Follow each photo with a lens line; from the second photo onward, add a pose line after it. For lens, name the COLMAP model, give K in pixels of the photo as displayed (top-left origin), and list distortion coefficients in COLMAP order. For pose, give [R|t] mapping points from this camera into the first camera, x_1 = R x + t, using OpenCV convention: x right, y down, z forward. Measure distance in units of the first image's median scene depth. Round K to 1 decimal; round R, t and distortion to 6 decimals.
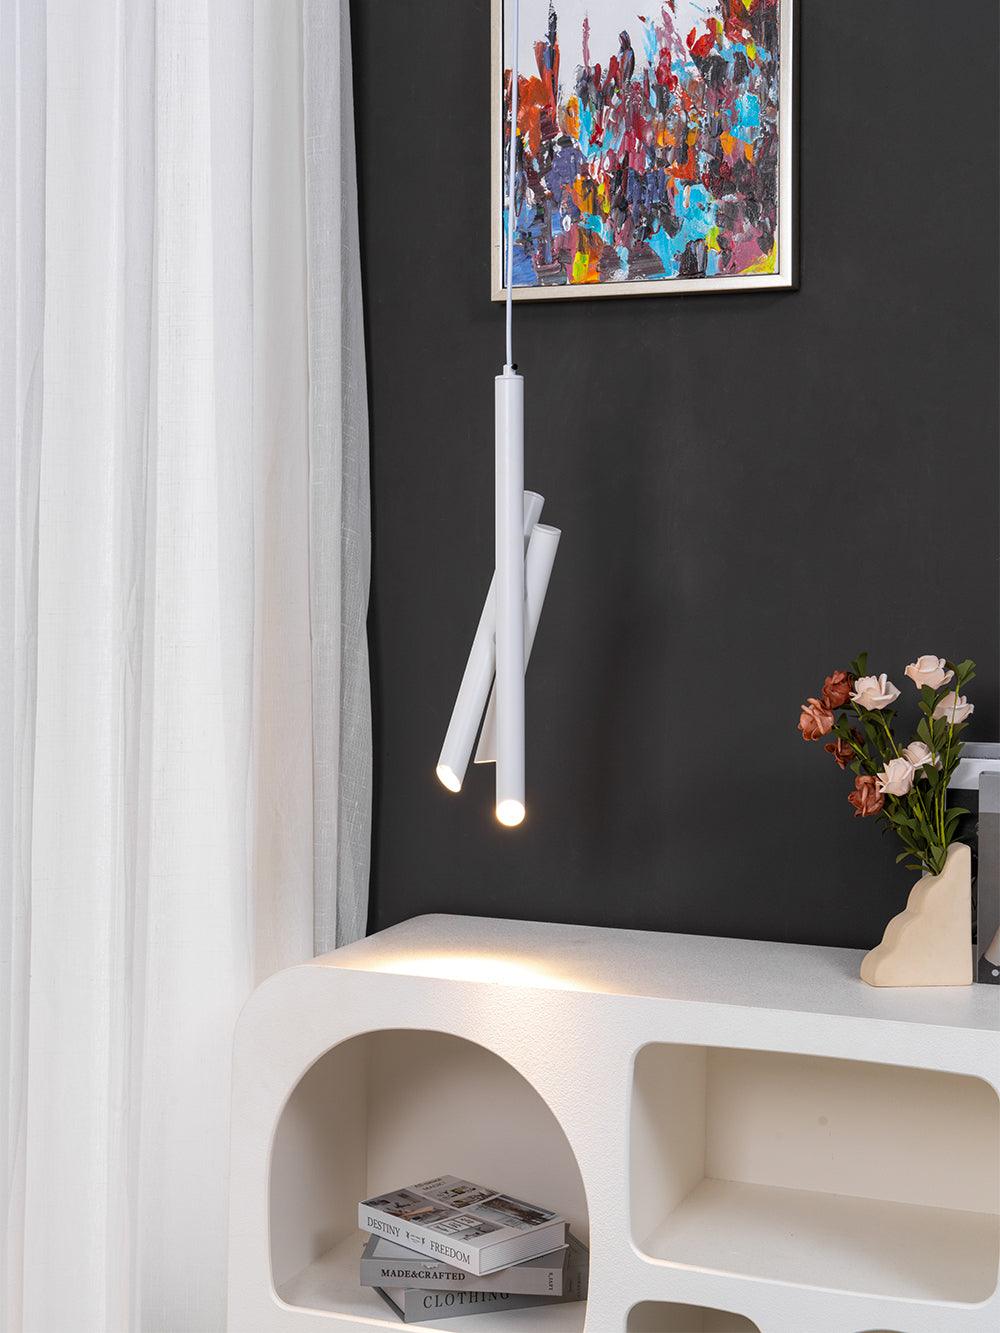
lens RADIAL K [[2001.5, 0, 500.0], [0, 2001.5, 666.5], [0, 0, 1]] dist [0.018965, 0.133815]
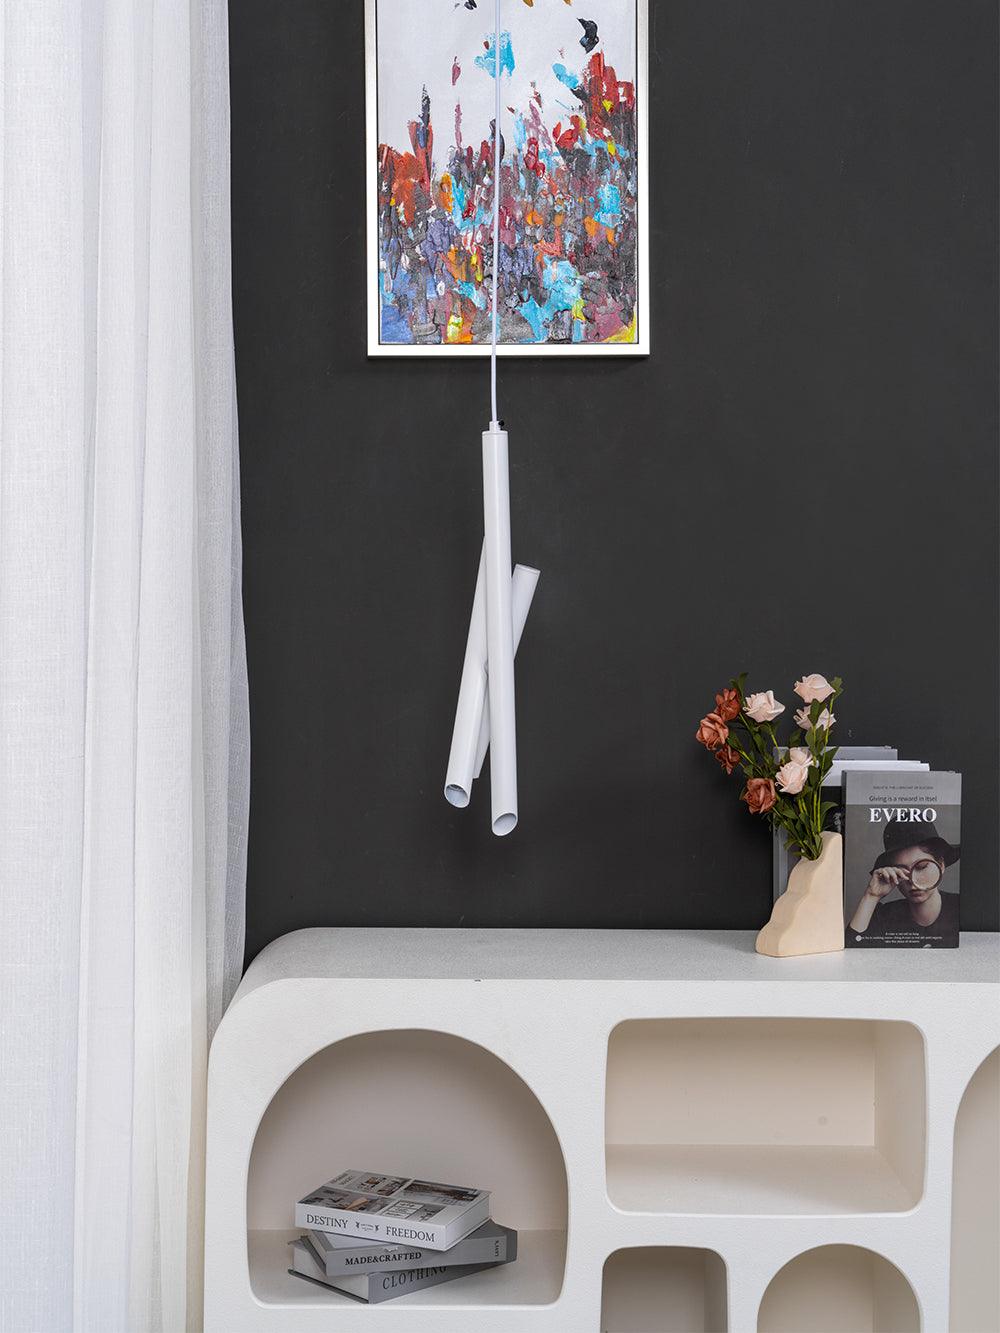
lens RADIAL K [[2001.5, 0, 500.0], [0, 2001.5, 666.5], [0, 0, 1]] dist [0.018965, 0.133815]
pose [[0.928705, -0.021673, 0.370185, -0.358067], [0.025247, 0.999670, -0.004811, -0.008160], [-0.369959, 0.013815, 0.928945, -0.029261]]
